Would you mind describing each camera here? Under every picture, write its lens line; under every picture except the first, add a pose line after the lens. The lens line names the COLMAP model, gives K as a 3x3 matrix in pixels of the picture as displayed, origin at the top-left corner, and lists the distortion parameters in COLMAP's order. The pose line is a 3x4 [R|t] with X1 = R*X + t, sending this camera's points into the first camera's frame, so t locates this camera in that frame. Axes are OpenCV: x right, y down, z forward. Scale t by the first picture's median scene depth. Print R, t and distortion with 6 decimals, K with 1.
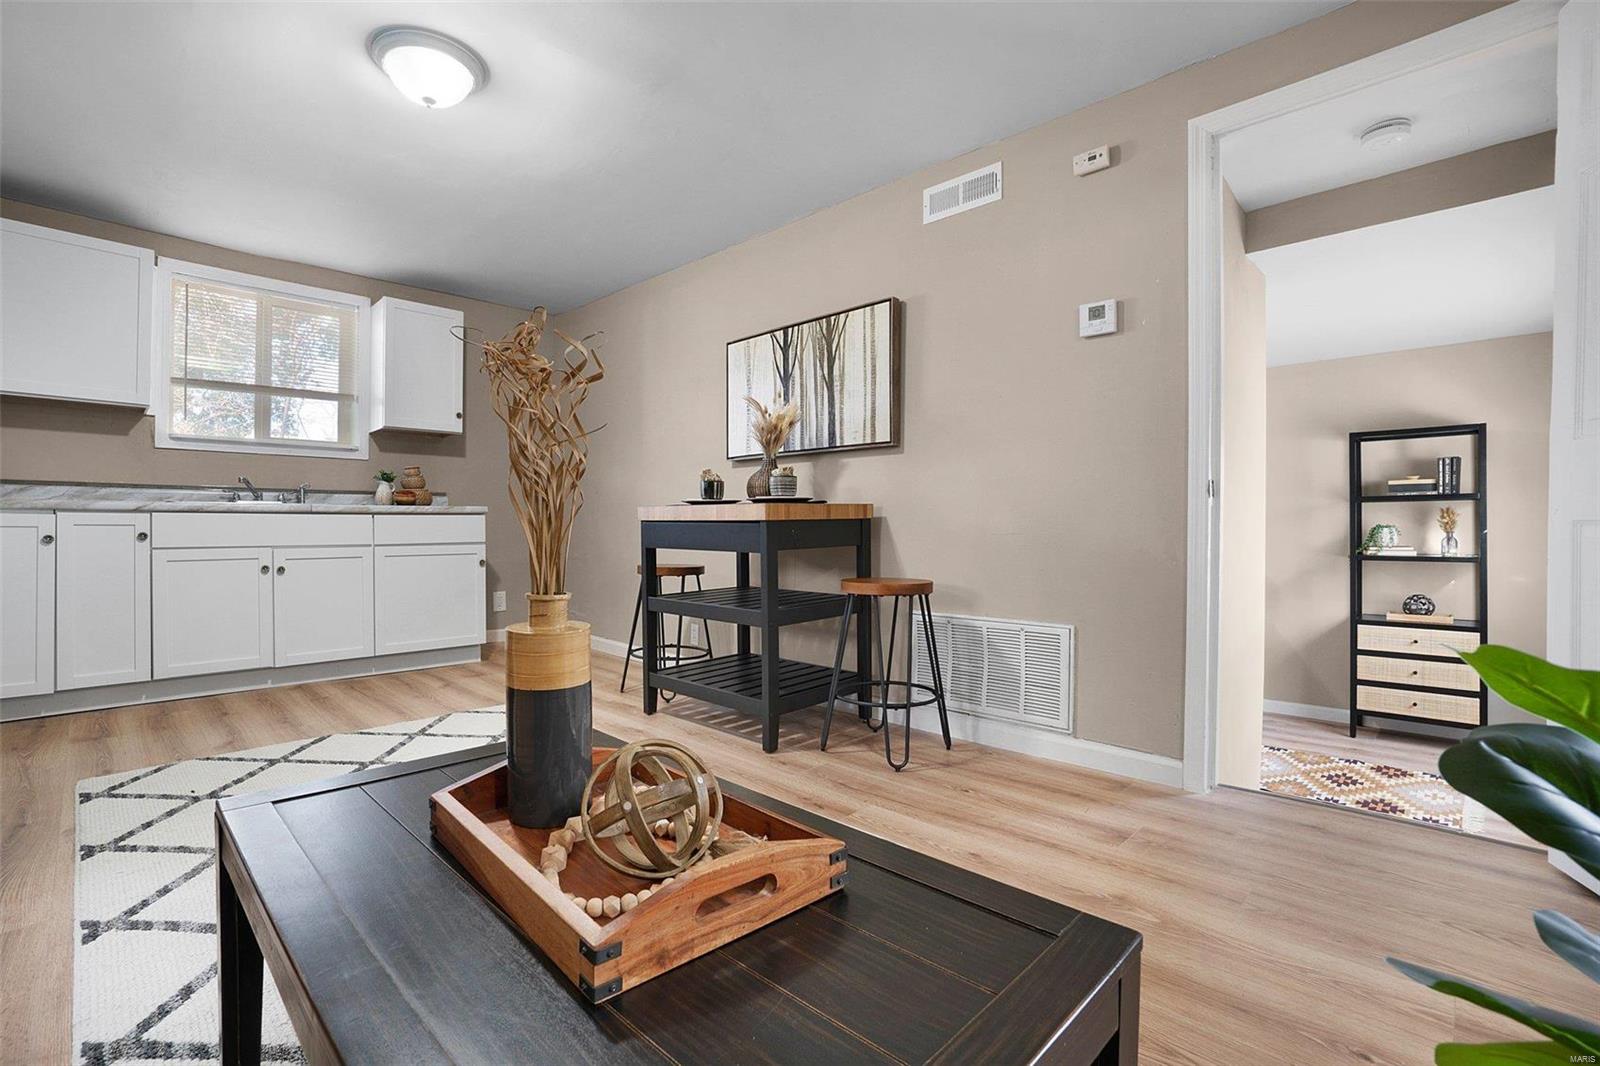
lens RADIAL K [[719.5, 0, 798.1], [0, 719.5, 525.6], [0, 0, 1]] dist [-0.069358, 0.023856]
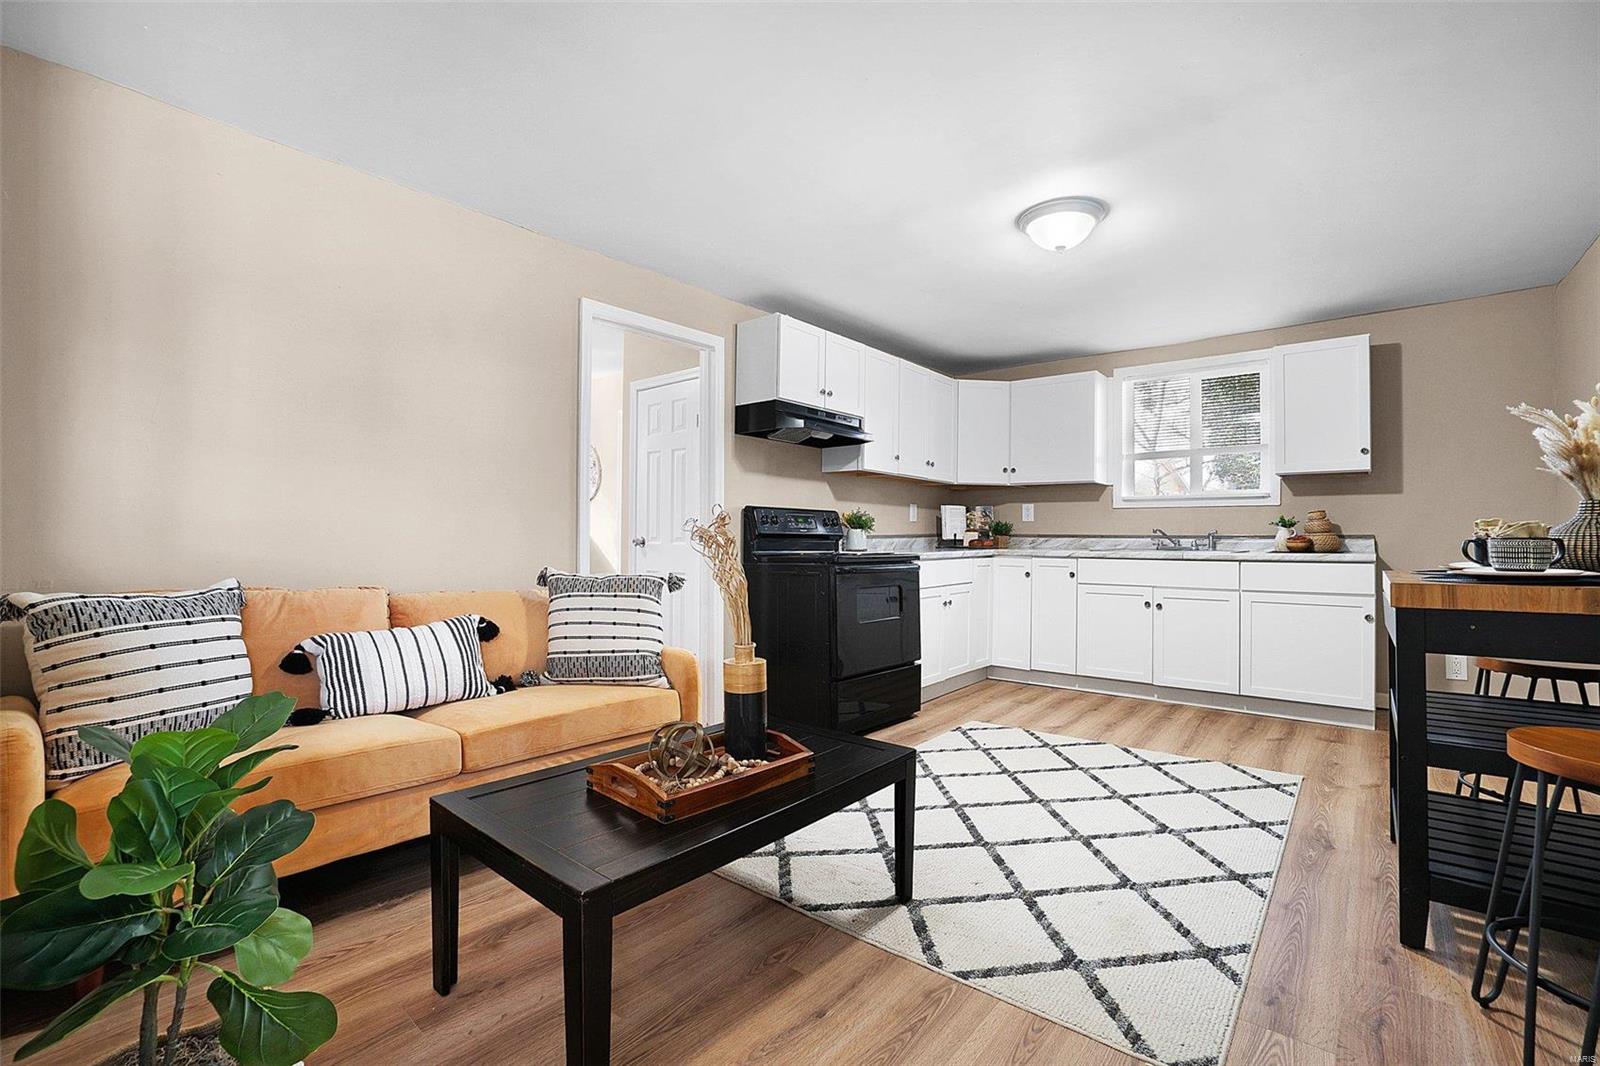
lens RADIAL K [[702.0, 0, 793.7], [0, 702.0, 537.1], [0, 0, 1]] dist [-0.066124, 0.028965]
pose [[0.069087, -0.002204, -0.997608, 0.422555], [-0.006515, 0.999975, -0.002660, -0.050339], [0.997589, 0.006683, 0.069071, 0.280993]]
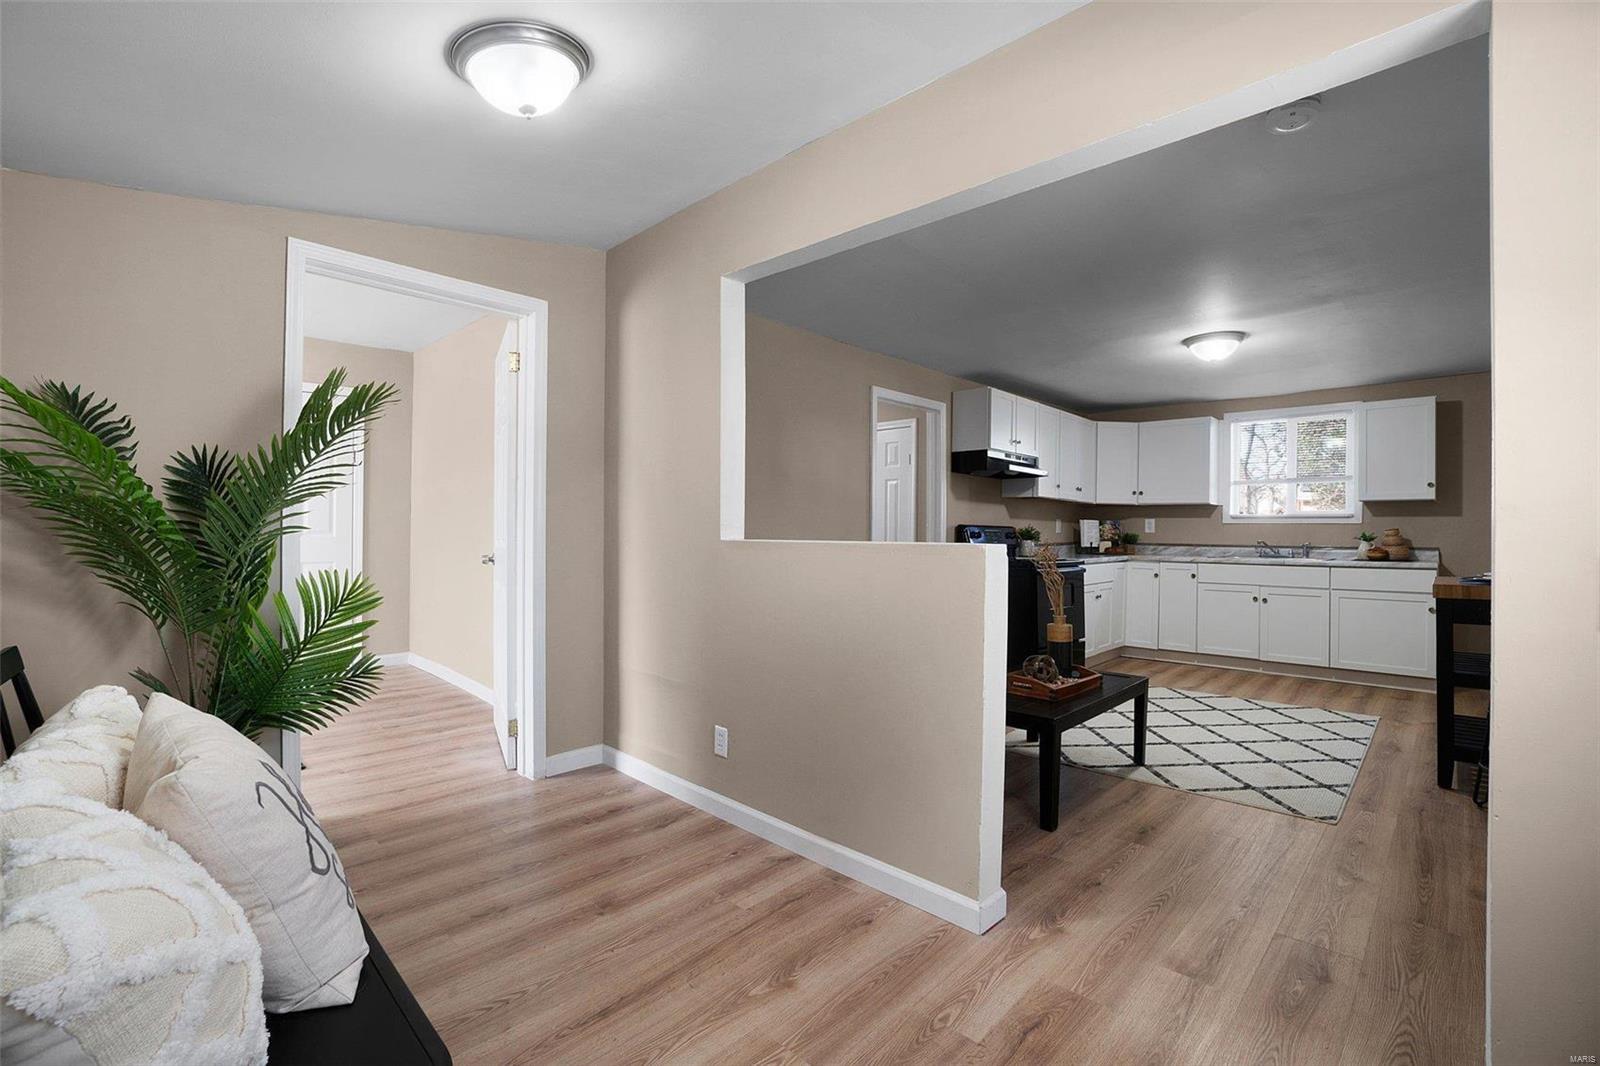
lens RADIAL K [[702.0, 0, 793.7], [0, 702.0, 537.1], [0, 0, 1]] dist [-0.066124, 0.028965]
pose [[-0.001932, 0.003205, -0.999993, 0.846442], [-0.010292, 0.999942, 0.003225, -0.077041], [0.999945, 0.010298, -0.001899, -0.085998]]
